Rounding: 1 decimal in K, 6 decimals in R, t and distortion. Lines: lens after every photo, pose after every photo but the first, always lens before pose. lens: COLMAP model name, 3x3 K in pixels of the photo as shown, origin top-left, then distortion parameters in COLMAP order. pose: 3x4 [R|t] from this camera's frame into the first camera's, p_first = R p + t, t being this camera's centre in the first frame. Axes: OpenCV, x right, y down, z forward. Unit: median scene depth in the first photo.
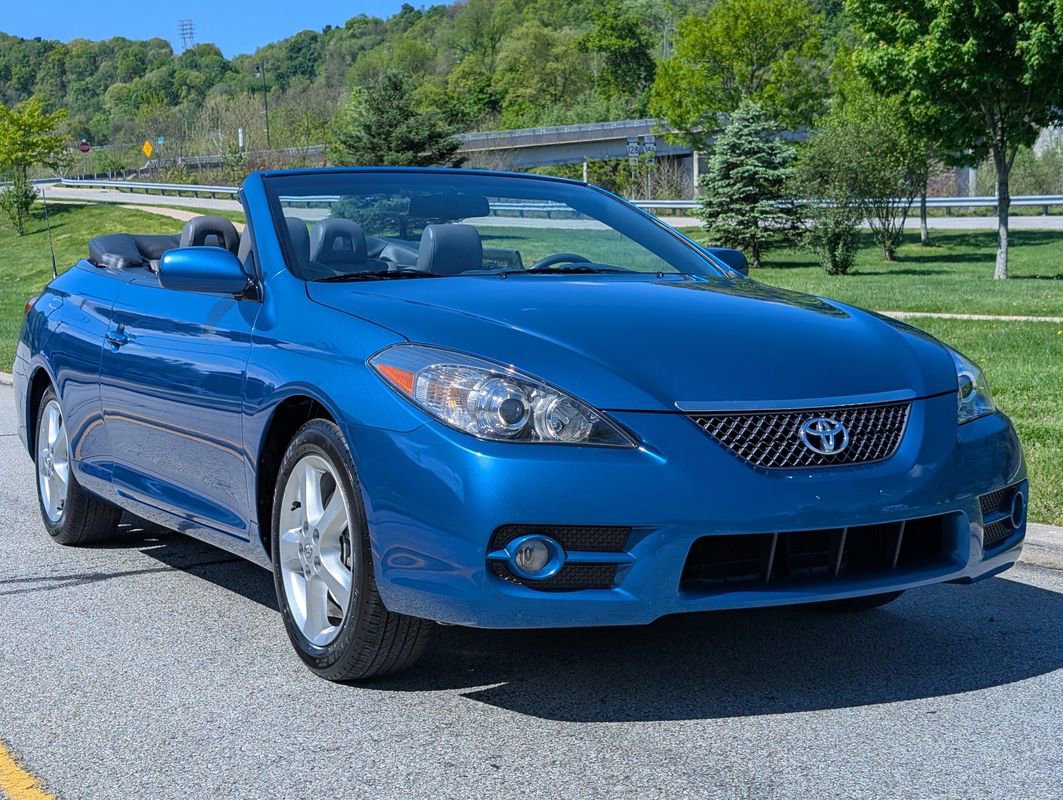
lens RADIAL K [[1638.4, 0, 556.3], [0, 1638.4, 416.8], [0, 0, 1]] dist [0.264658, -1.236940]
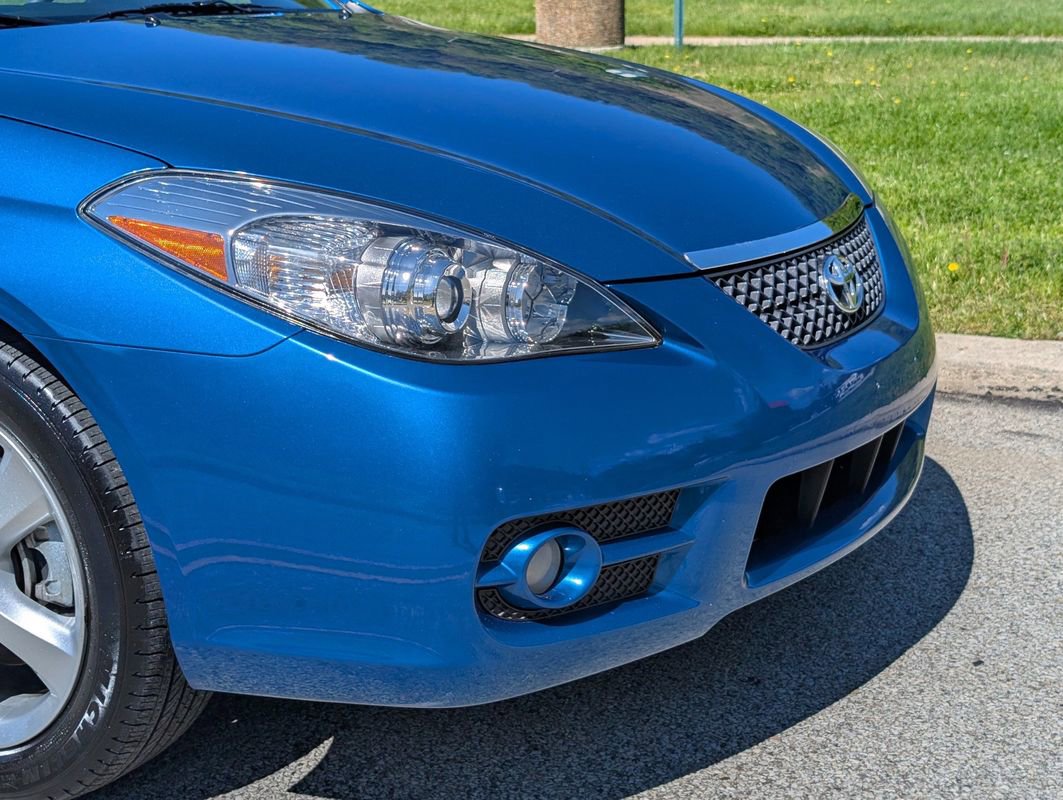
lens RADIAL K [[1638.4, 0, 556.3], [0, 1638.4, 416.8], [0, 0, 1]] dist [0.264658, -1.236940]
pose [[0.848750, -0.134478, 0.511408, -0.267162], [0.040023, 0.980685, 0.191454, -0.064483], [-0.527277, -0.142029, 0.837739, 0.519260]]
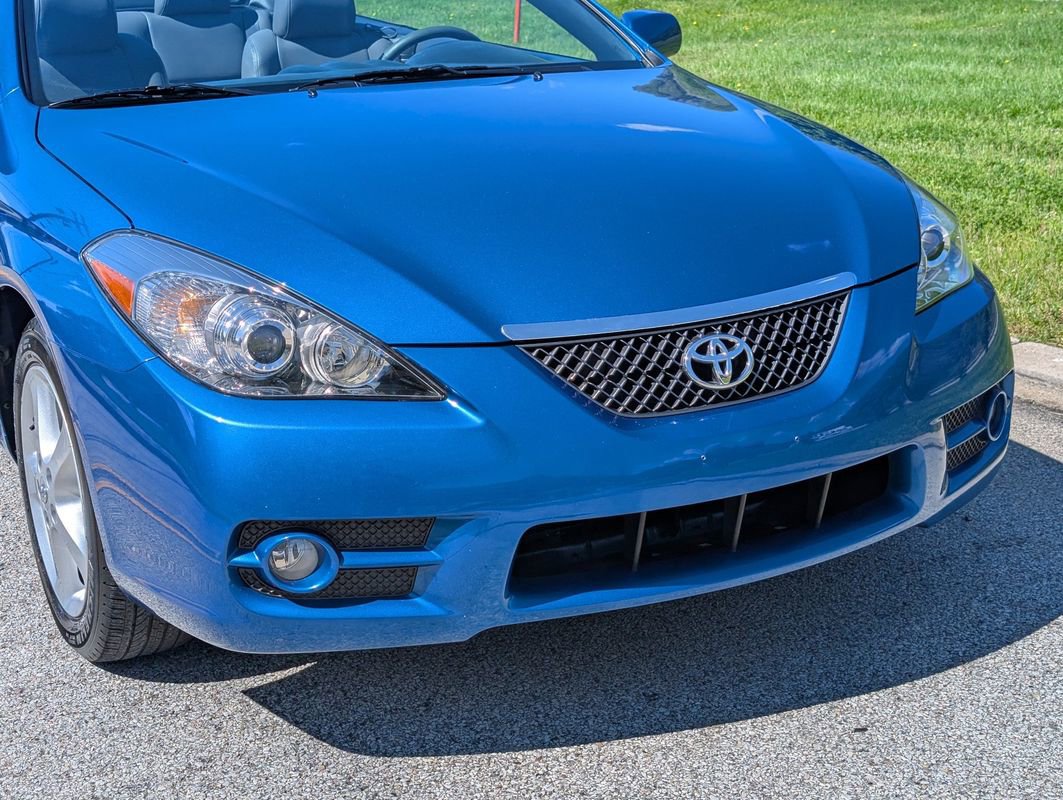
lens RADIAL K [[1638.4, 0, 556.3], [0, 1638.4, 416.8], [0, 0, 1]] dist [0.264658, -1.236940]
pose [[0.999639, -0.016100, -0.021523, 0.108311], [0.020186, 0.978415, 0.205664, -0.112980], [0.017747, -0.206024, 0.978386, 0.302449]]
